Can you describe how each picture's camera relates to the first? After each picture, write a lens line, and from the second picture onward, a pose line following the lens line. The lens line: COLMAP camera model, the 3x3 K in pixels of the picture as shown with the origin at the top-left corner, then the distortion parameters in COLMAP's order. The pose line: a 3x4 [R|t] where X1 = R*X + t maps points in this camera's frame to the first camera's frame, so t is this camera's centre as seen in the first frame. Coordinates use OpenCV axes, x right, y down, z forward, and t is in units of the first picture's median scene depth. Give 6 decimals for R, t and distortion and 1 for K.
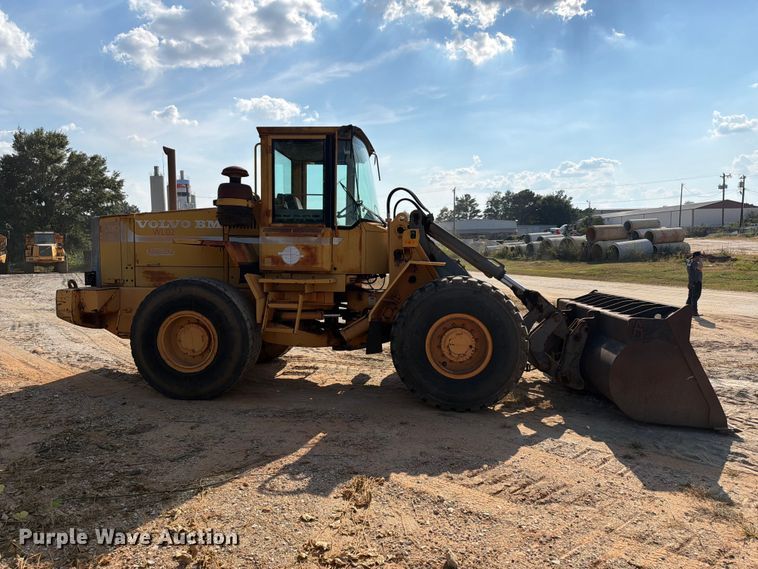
lens RADIAL K [[534.1, 0, 379.0], [0, 534.1, 284.5], [0, 0, 1]] dist [0.095962, -0.118856]
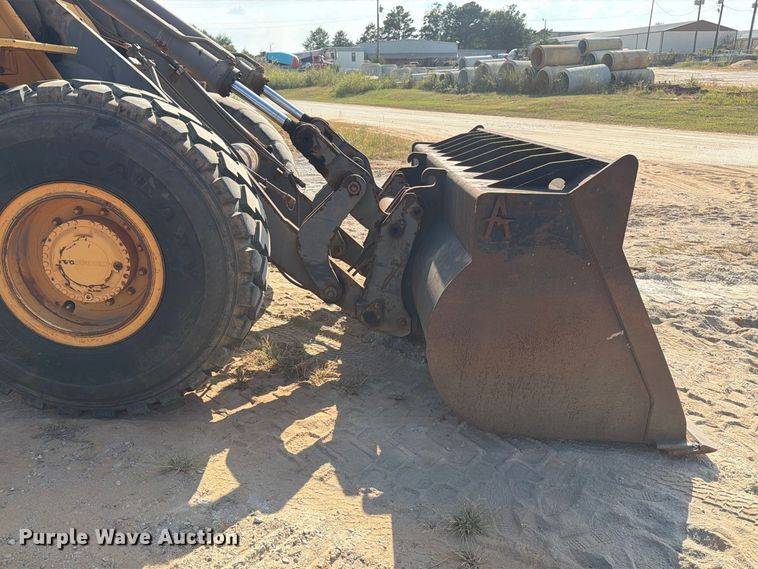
lens RADIAL K [[633.2, 0, 383.4], [0, 633.2, 268.7], [0, 0, 1]] dist [0.081385, -0.120216]
pose [[0.991173, -0.025219, 0.130157, 0.078934], [-0.004042, 0.975537, 0.219800, 0.003489], [-0.132516, -0.218386, 0.966823, 0.132392]]
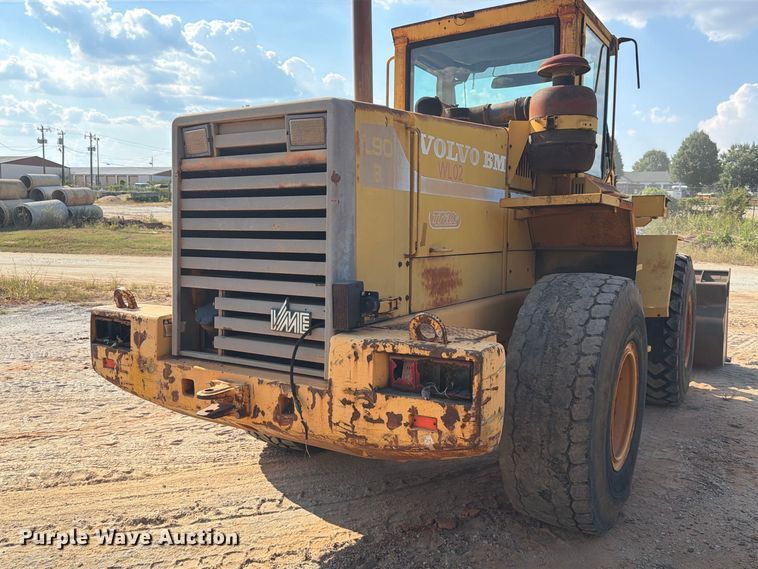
lens RADIAL K [[624.3, 0, 379.0], [0, 624.3, 284.5], [0, 0, 1]] dist [0.131416, -0.242467]
pose [[0.426433, -0.083518, 0.900655, -0.258183], [0.038913, 0.996500, 0.073981, -0.014845], [-0.903682, 0.003500, 0.428190, 0.256816]]
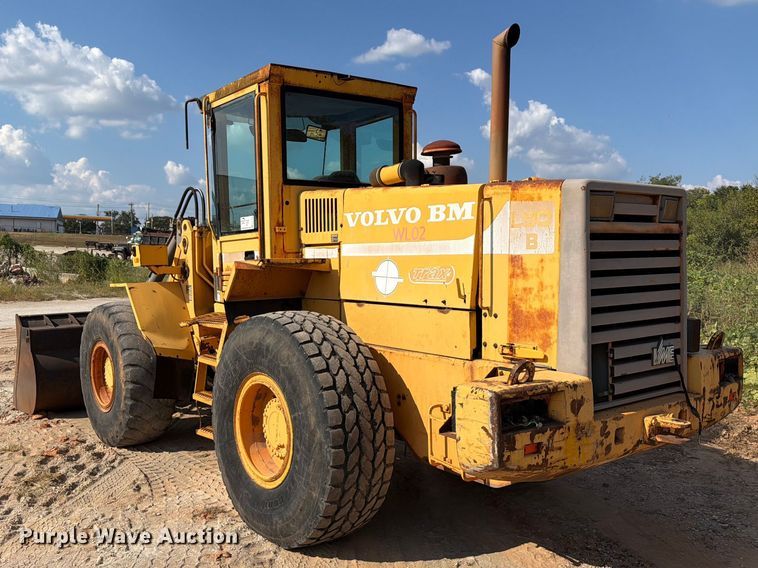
lens RADIAL K [[685.0, 0, 293.9], [0, 685.0, 310.1], [0, 0, 1]] dist [0.162332, -0.330479]
pose [[-0.659119, -0.054118, 0.750089, -0.227604], [0.045476, 0.992714, 0.111584, -0.032620], [-0.750663, 0.107658, -0.651855, 0.487791]]
